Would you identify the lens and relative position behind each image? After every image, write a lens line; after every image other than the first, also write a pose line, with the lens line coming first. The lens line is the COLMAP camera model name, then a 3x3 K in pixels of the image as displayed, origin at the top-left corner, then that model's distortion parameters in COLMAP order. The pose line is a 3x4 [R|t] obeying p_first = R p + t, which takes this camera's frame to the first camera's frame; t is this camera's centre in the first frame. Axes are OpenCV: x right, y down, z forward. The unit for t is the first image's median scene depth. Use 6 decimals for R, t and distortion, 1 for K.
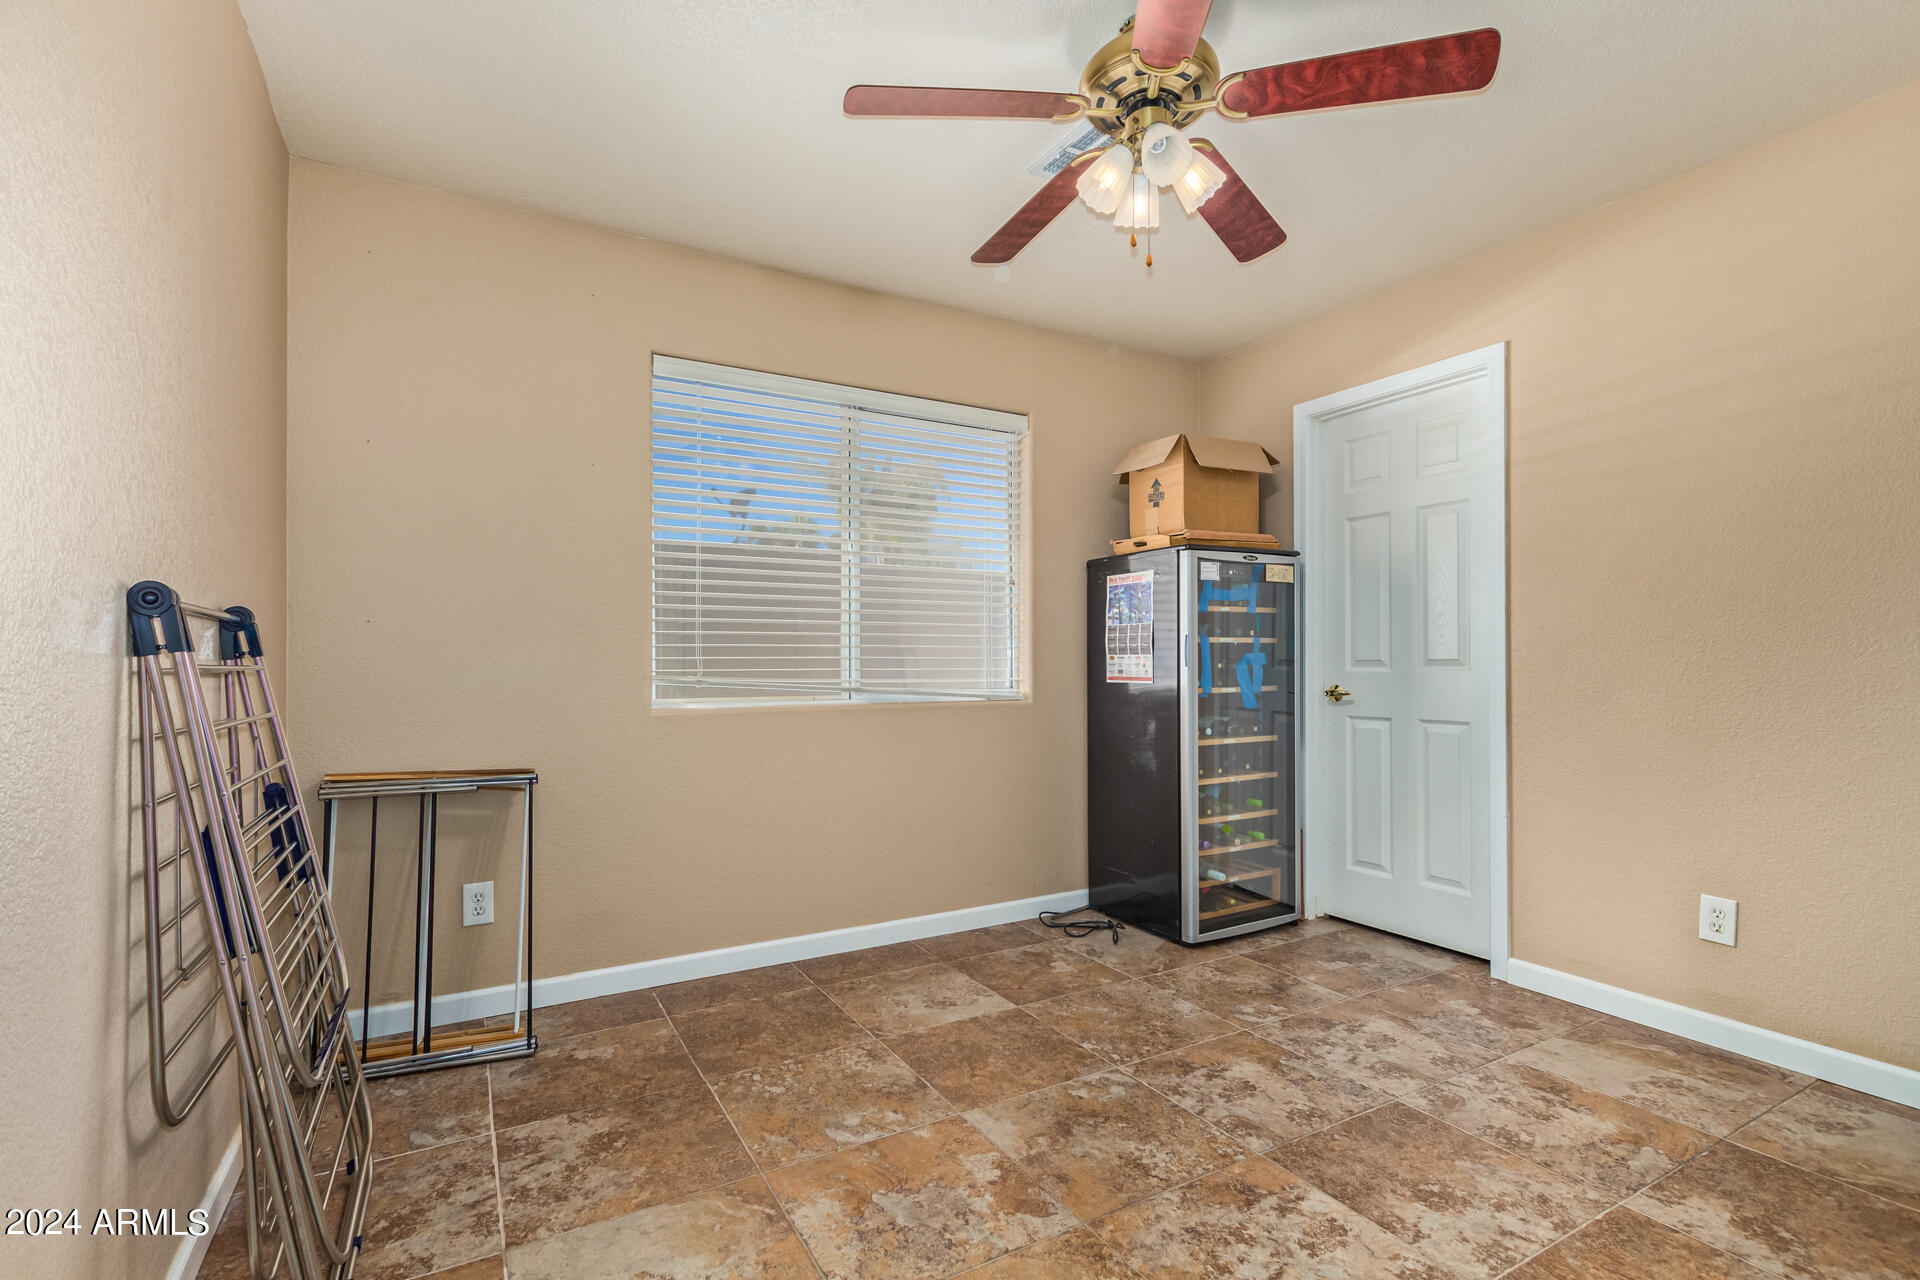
lens RADIAL K [[885.8, 0, 947.1], [0, 885.8, 648.0], [0, 0, 1]] dist [0.010622, -0.005348]
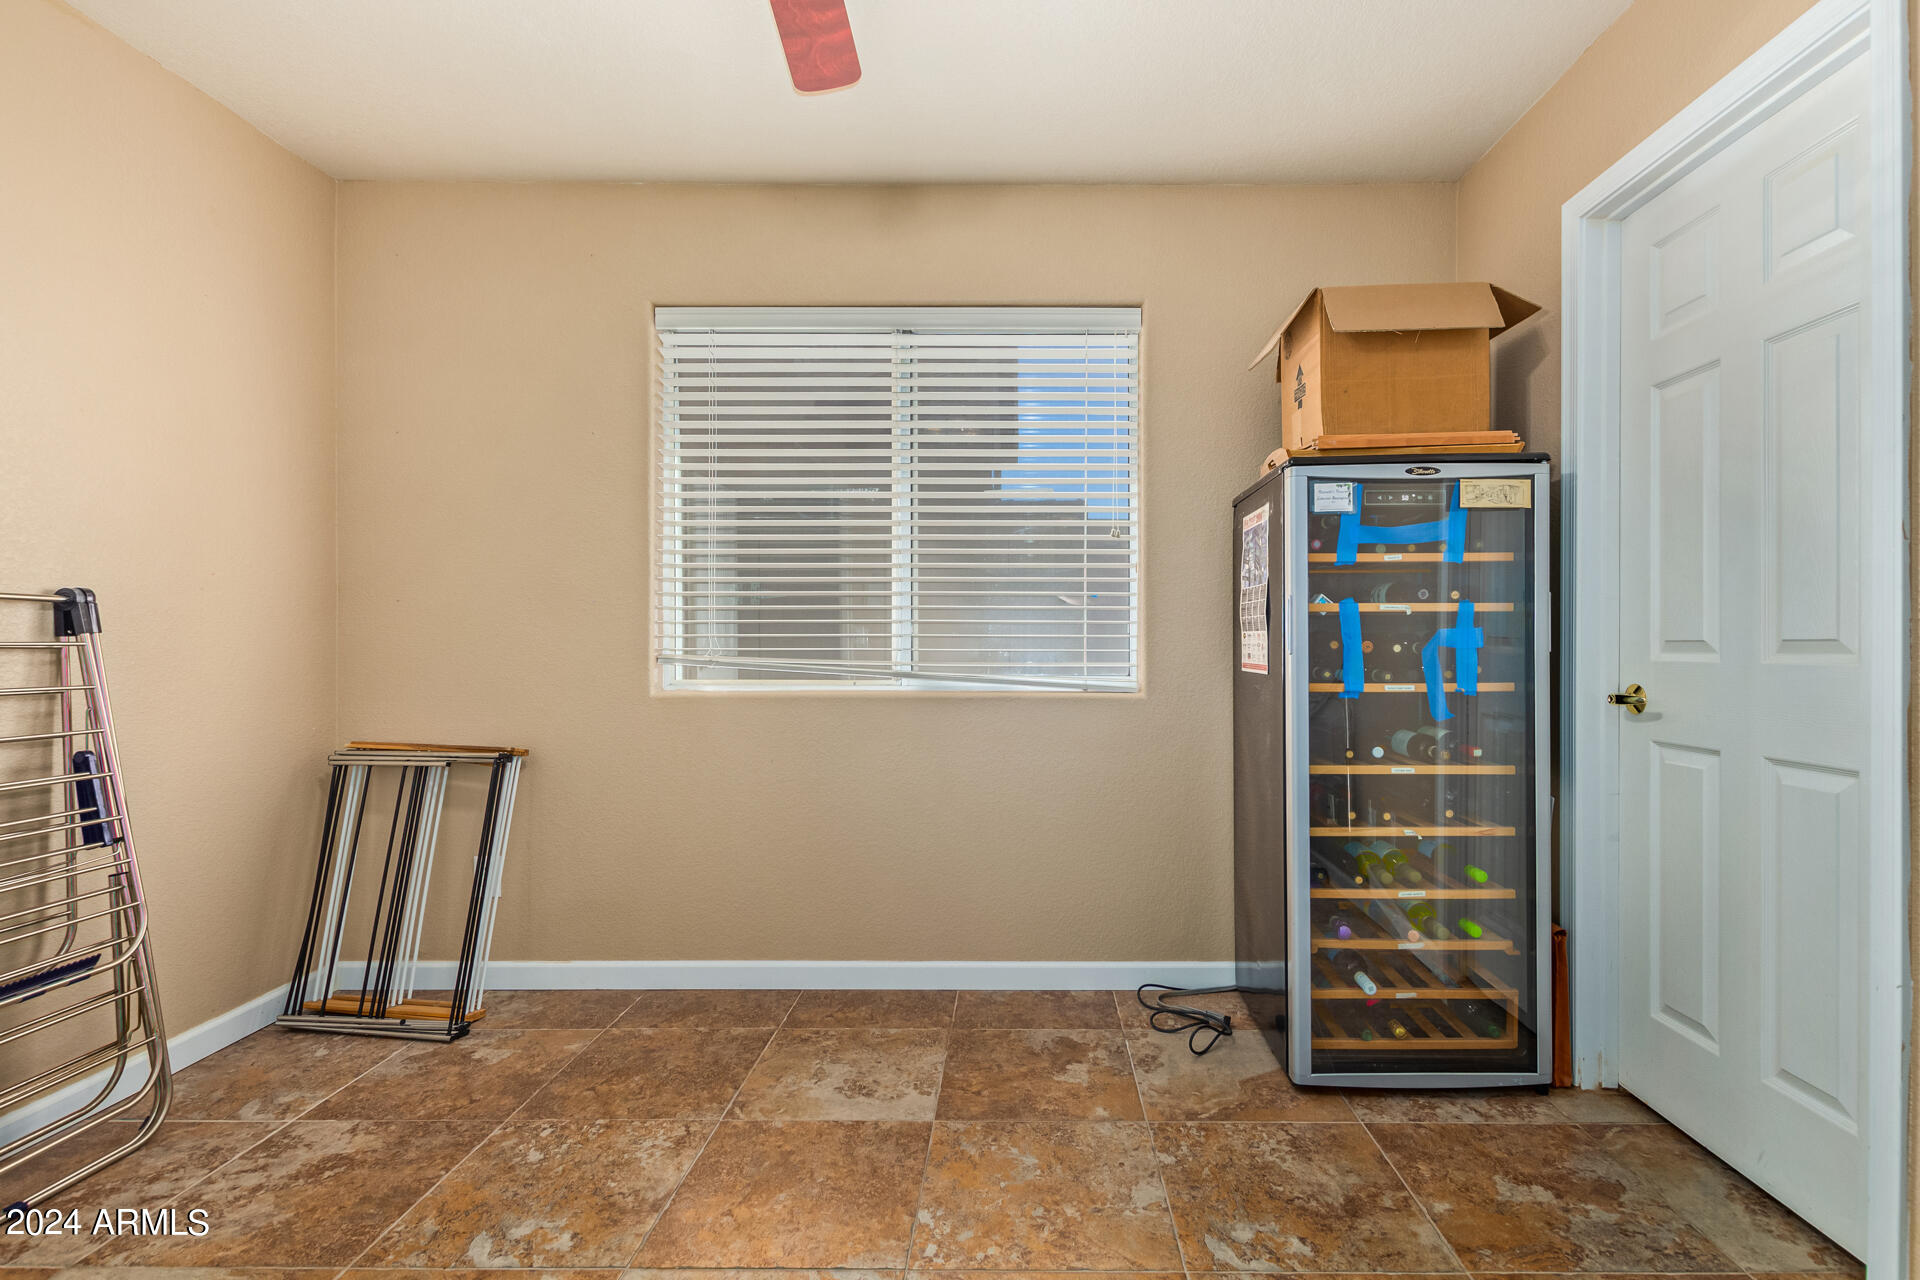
lens RADIAL K [[885.8, 0, 1030.2], [0, 885.8, 636.4], [0, 0, 1]] dist [0.010622, -0.005348]
pose [[0.866587, 0.000943, -0.499025, 0.430606], [0.004247, 0.999948, 0.009265, 0.004612], [0.499007, -0.010149, 0.866538, 0.356985]]
